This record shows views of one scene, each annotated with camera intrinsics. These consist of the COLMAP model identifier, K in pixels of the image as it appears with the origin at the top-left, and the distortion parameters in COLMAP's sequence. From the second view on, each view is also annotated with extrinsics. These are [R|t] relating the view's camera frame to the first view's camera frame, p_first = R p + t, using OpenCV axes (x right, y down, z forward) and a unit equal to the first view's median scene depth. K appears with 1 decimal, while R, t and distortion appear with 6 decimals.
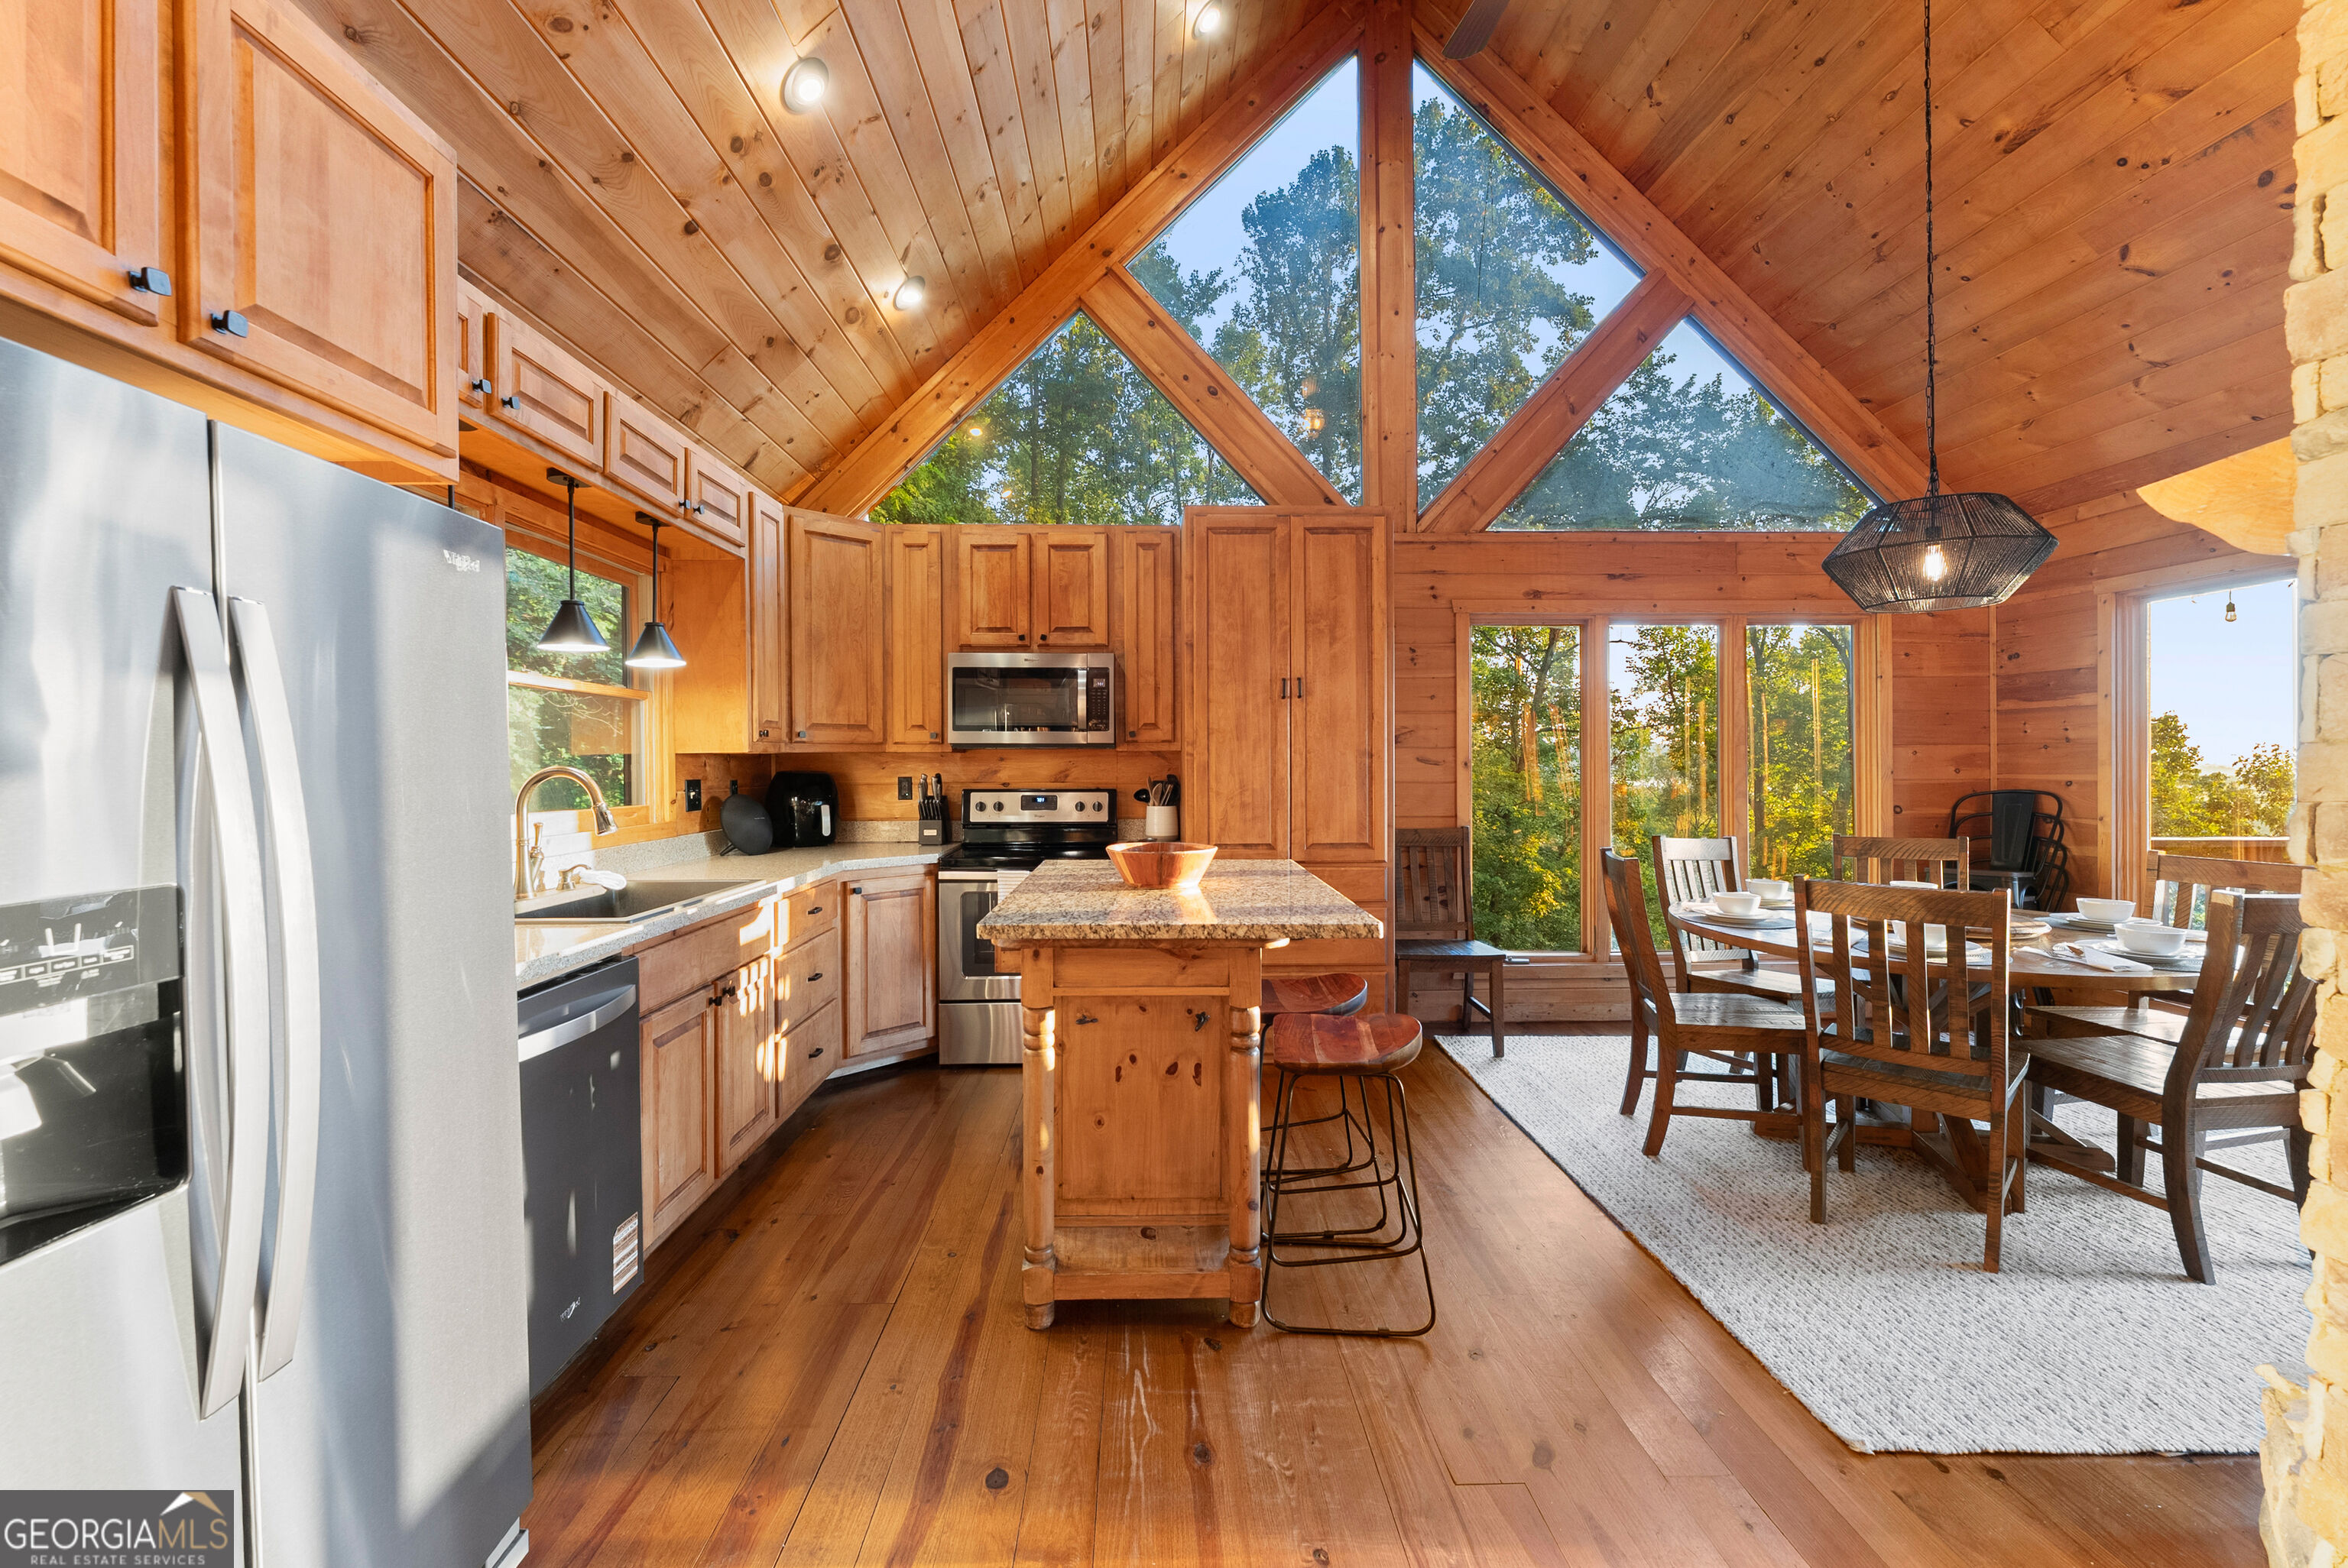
lens RADIAL K [[942.1, 0, 1170.3], [0, 942.1, 771.1], [0, 0, 1]] dist [-0.001664, 0.000197]
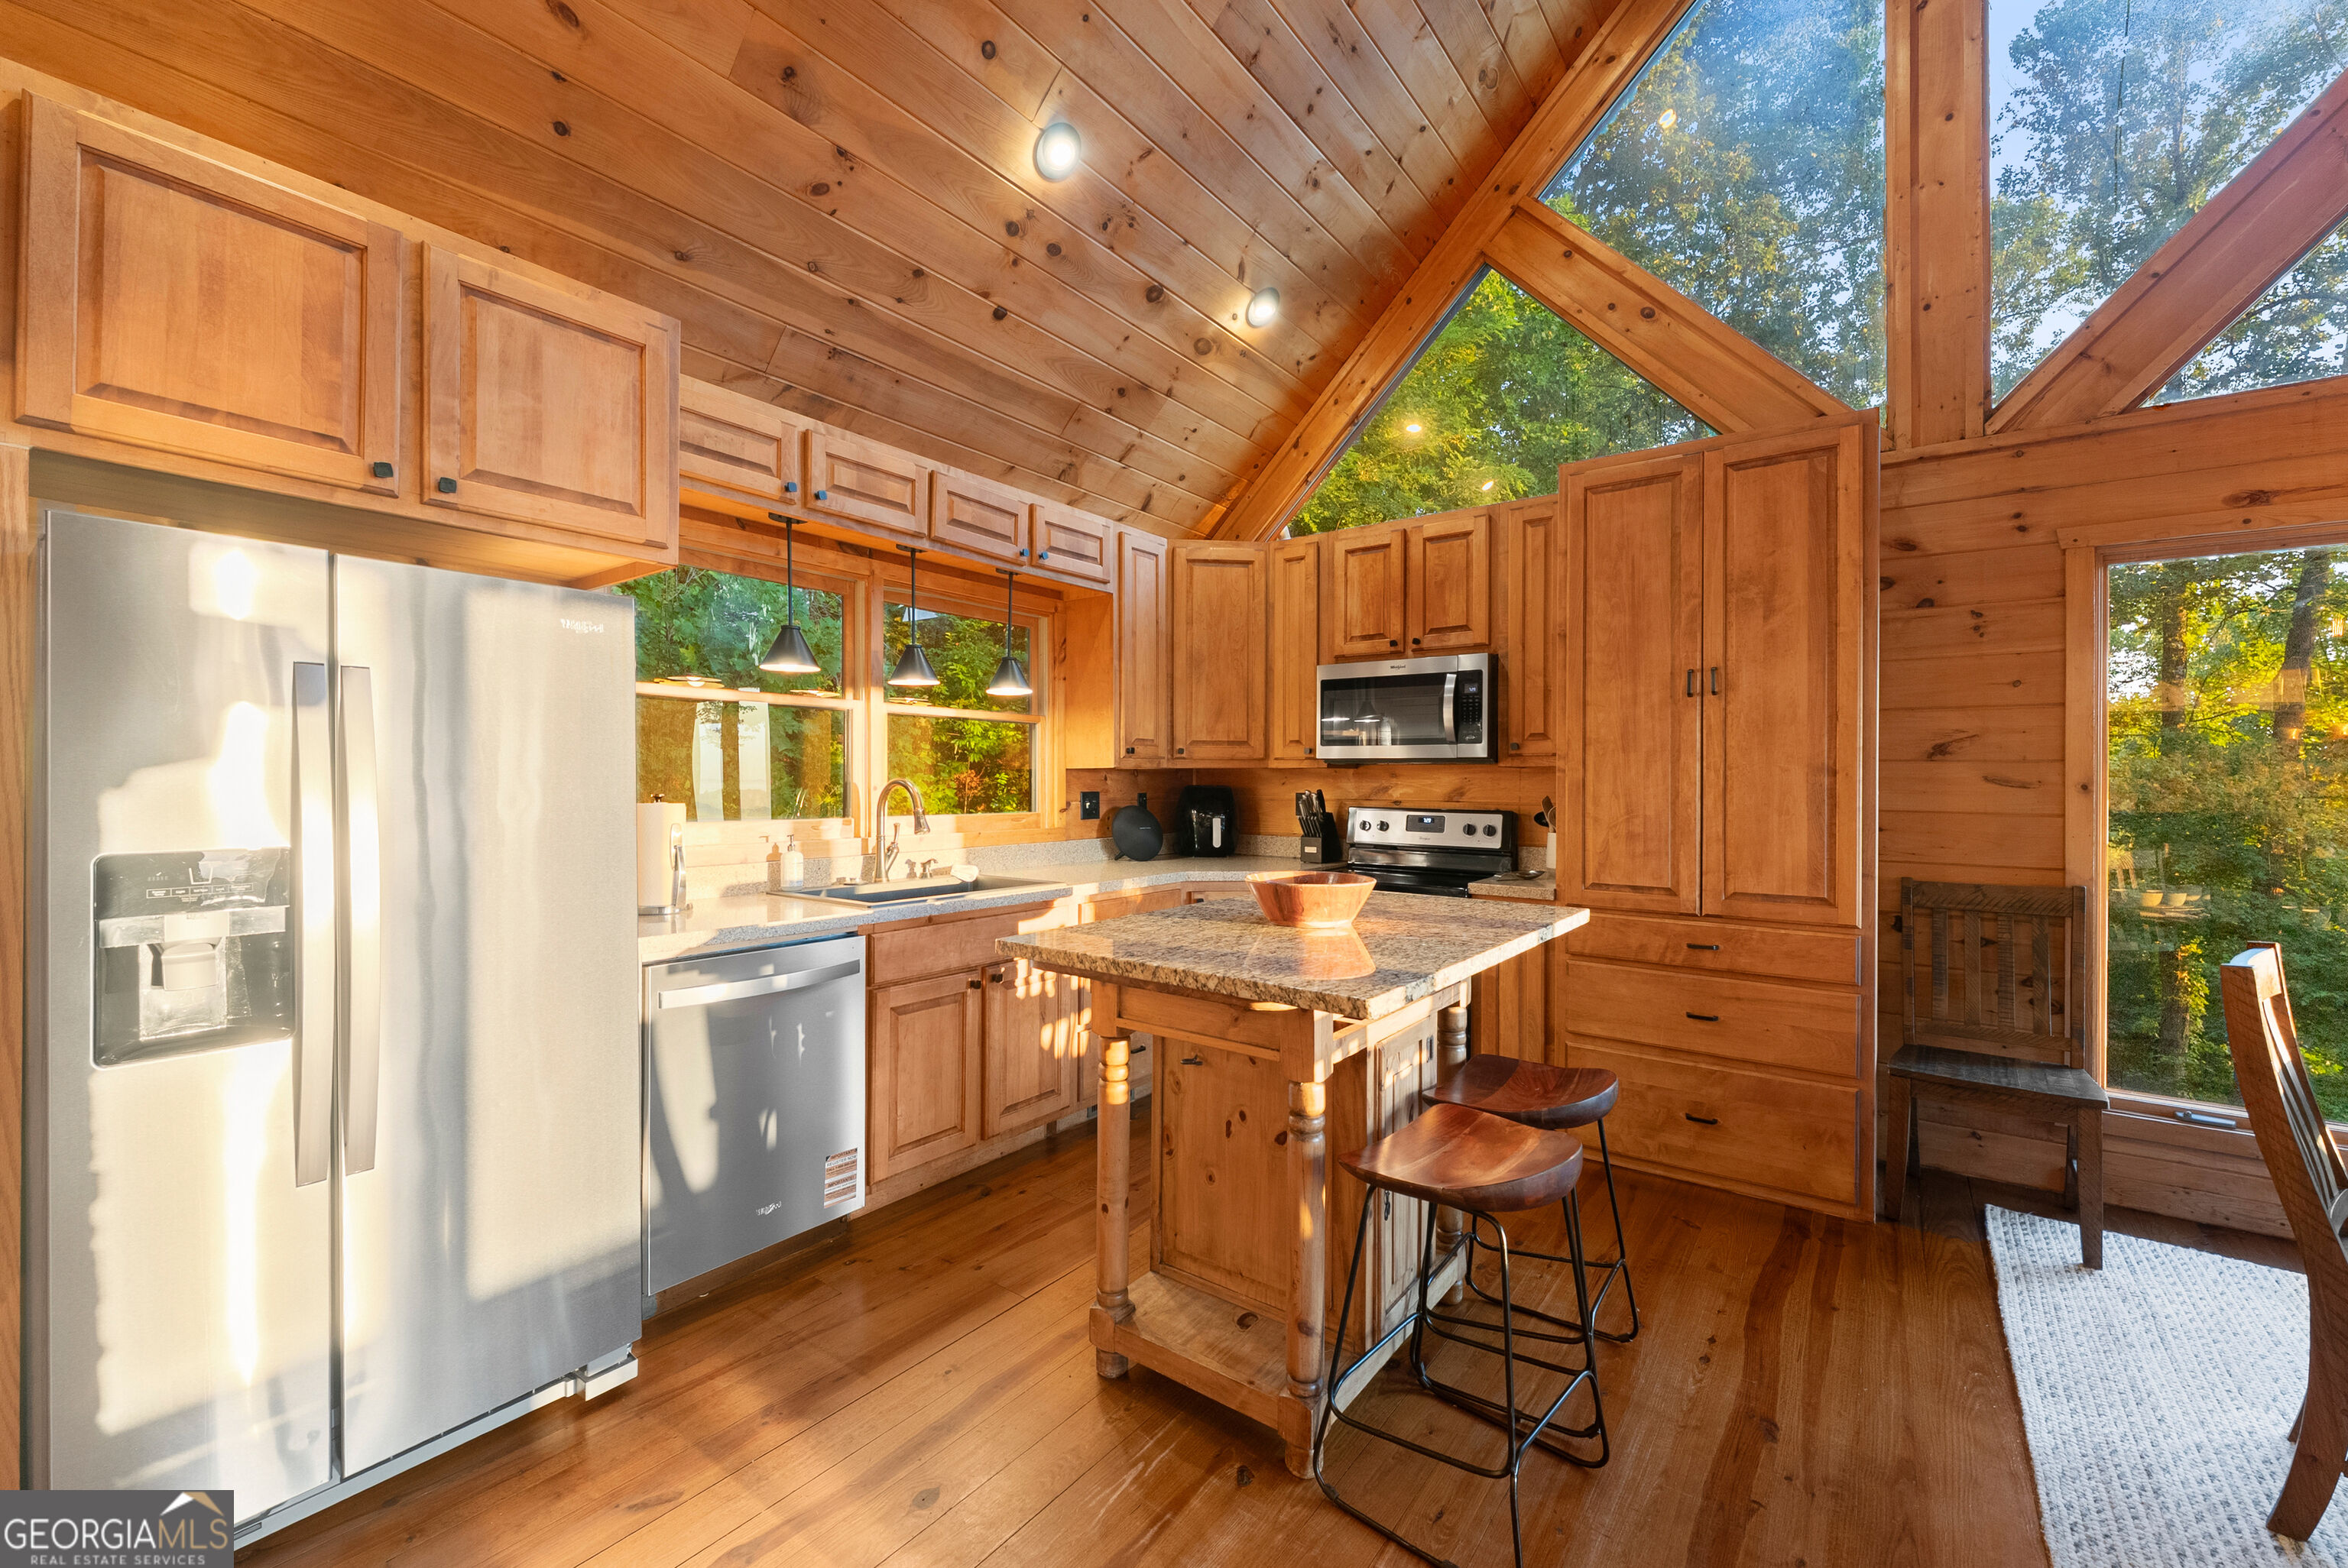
lens RADIAL K [[942.1, 0, 1173.5], [0, 942.1, 783.6], [0, 0, 1]] dist [-0.001664, 0.000197]
pose [[0.787785, 0.010674, -0.615858, 0.259517], [-0.013549, 0.999908, -0.000001, -0.001928], [0.615801, 0.008345, 0.787857, 0.154413]]
